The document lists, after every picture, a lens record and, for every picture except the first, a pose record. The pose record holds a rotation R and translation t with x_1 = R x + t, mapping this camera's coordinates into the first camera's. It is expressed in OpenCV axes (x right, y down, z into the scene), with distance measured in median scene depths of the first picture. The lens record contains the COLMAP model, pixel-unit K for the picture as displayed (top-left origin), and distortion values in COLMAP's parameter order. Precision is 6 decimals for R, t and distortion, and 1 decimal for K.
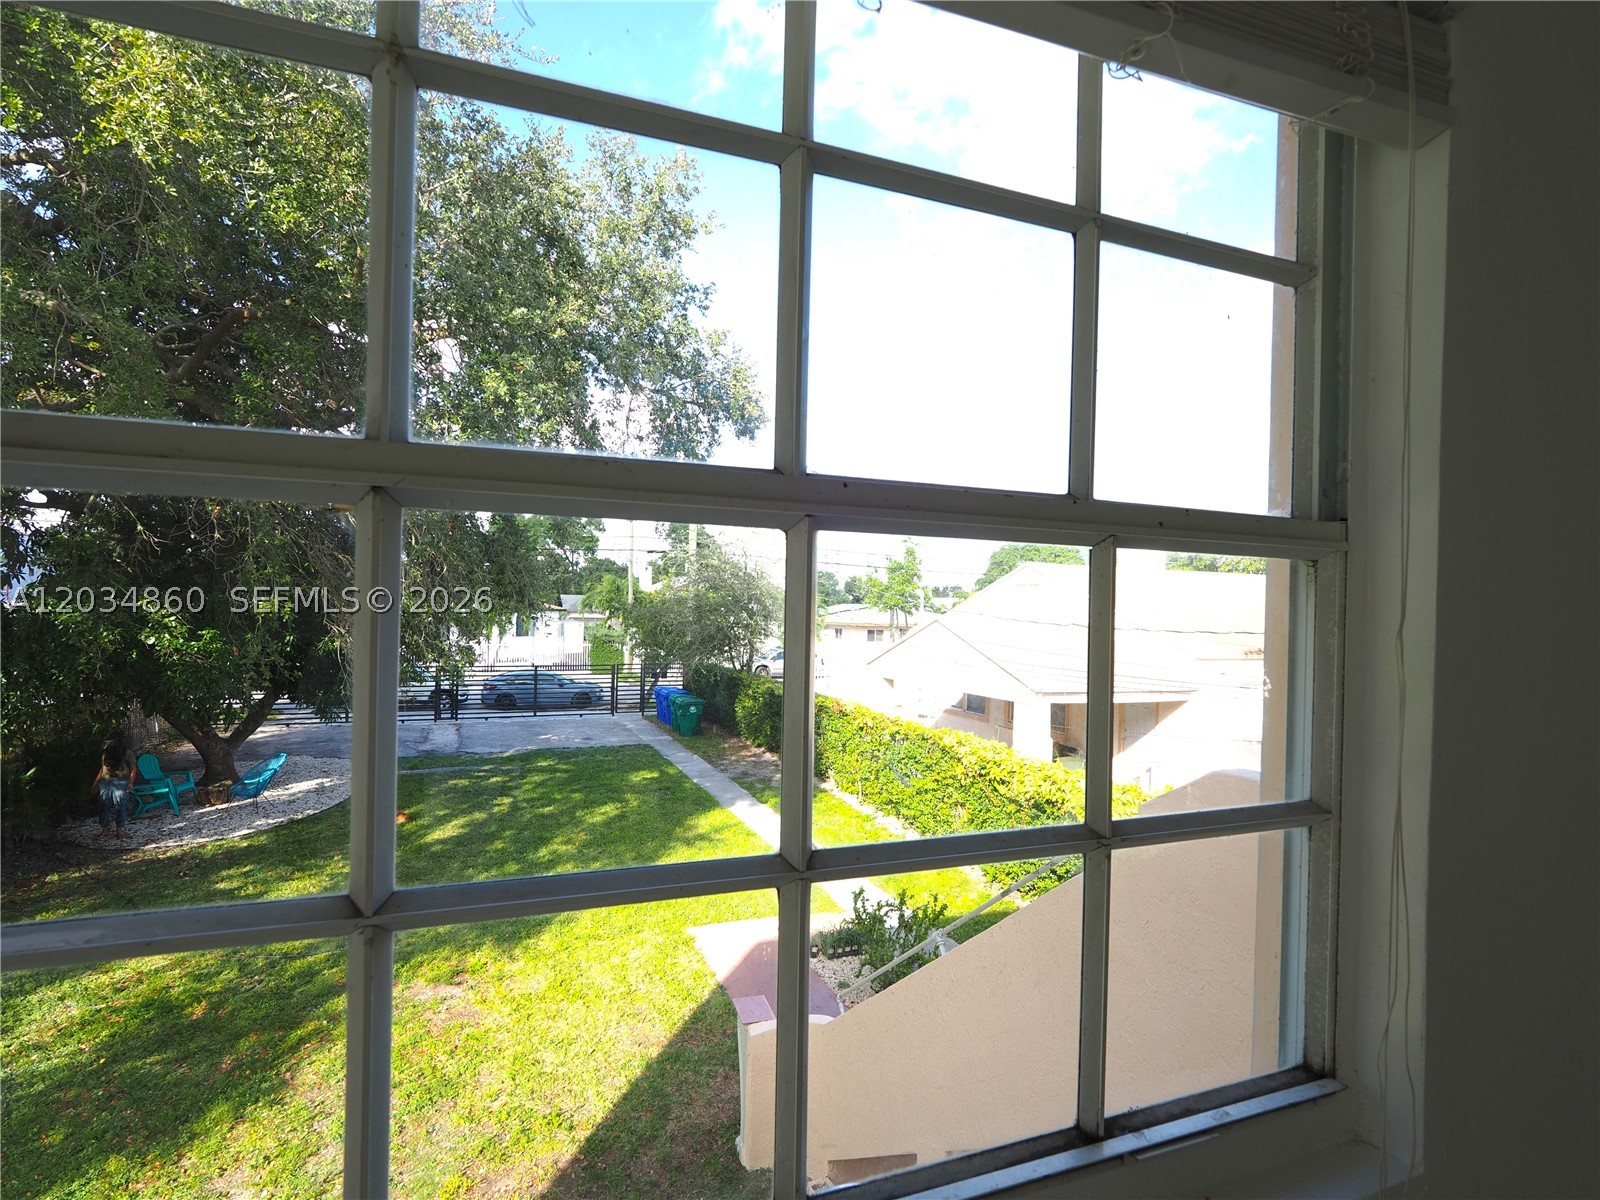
lens RADIAL K [[837.0, 0, 804.5], [0, 837.0, 608.2], [0, 0, 1]] dist [-0.007192, -0.000983]
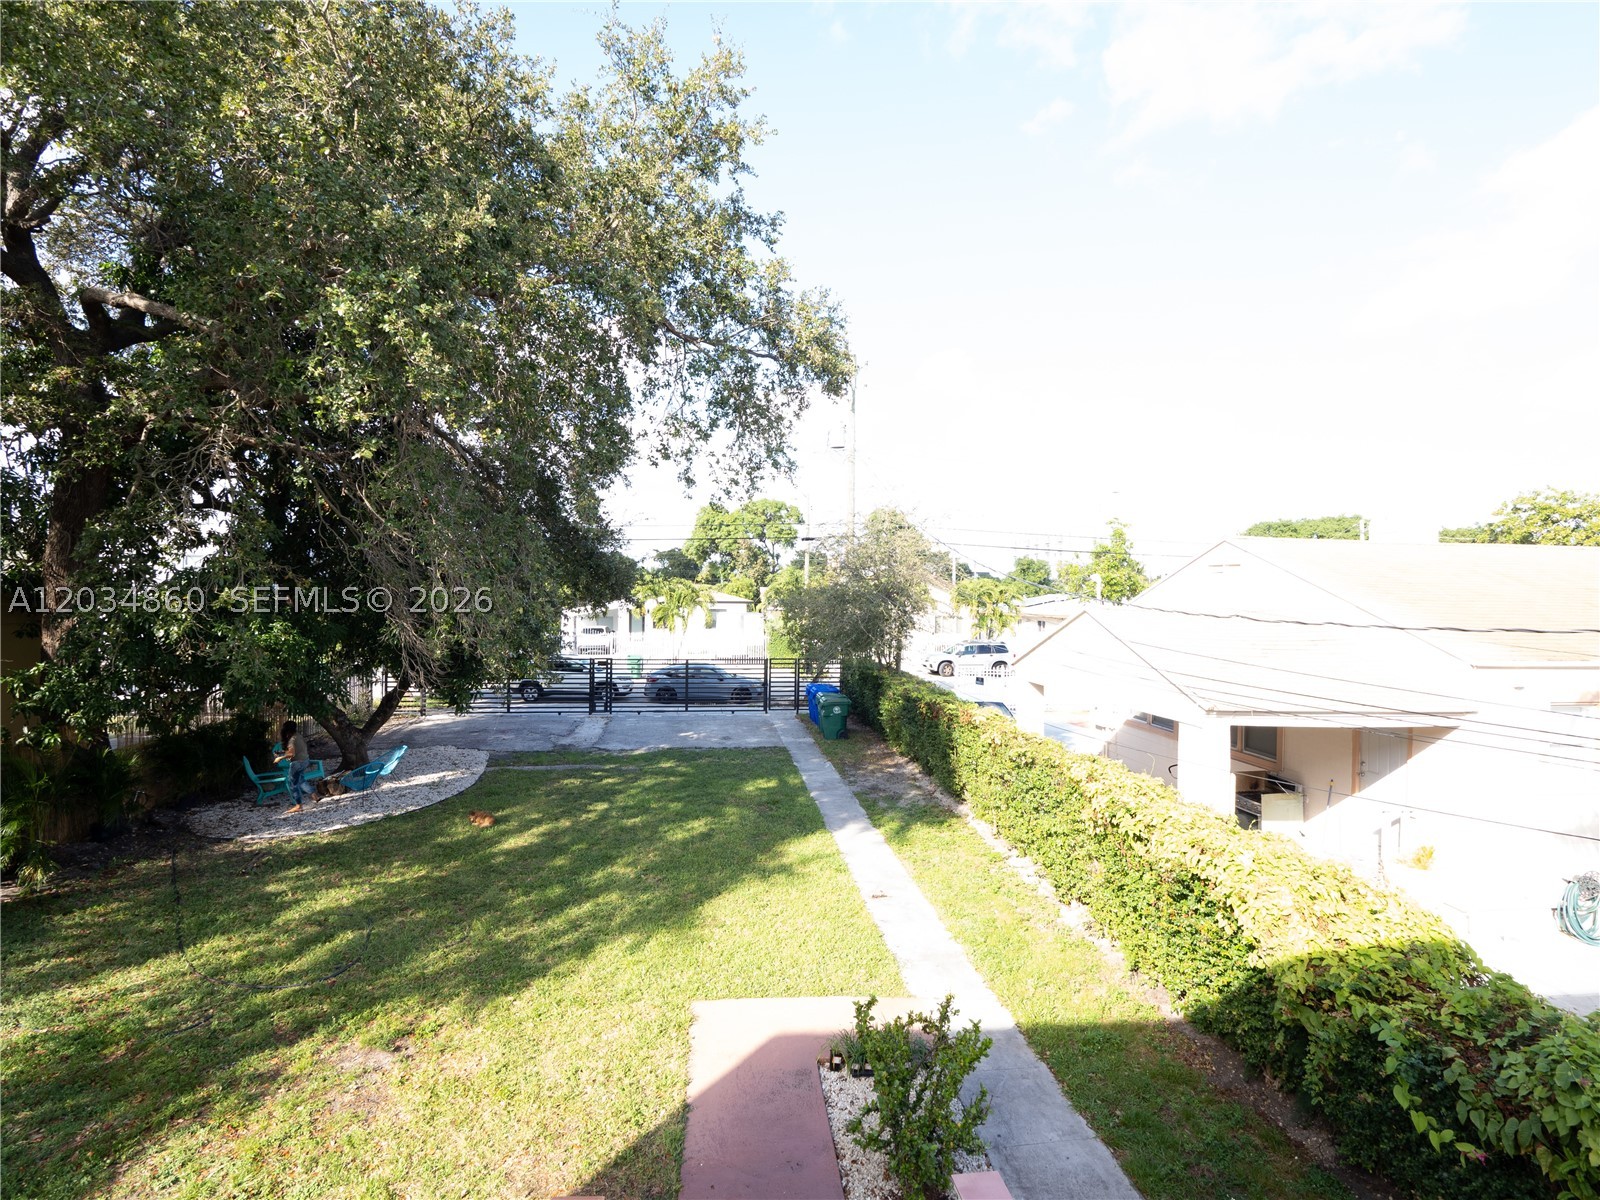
lens RADIAL K [[837.0, 0, 796.1], [0, 837.0, 593.2], [0, 0, 1]] dist [-0.007192, -0.000983]
pose [[0.962668, -0.007390, -0.270585, 0.123403], [0.005211, 0.999948, -0.008772, 0.002585], [0.270636, 0.007035, 0.962656, 0.192353]]
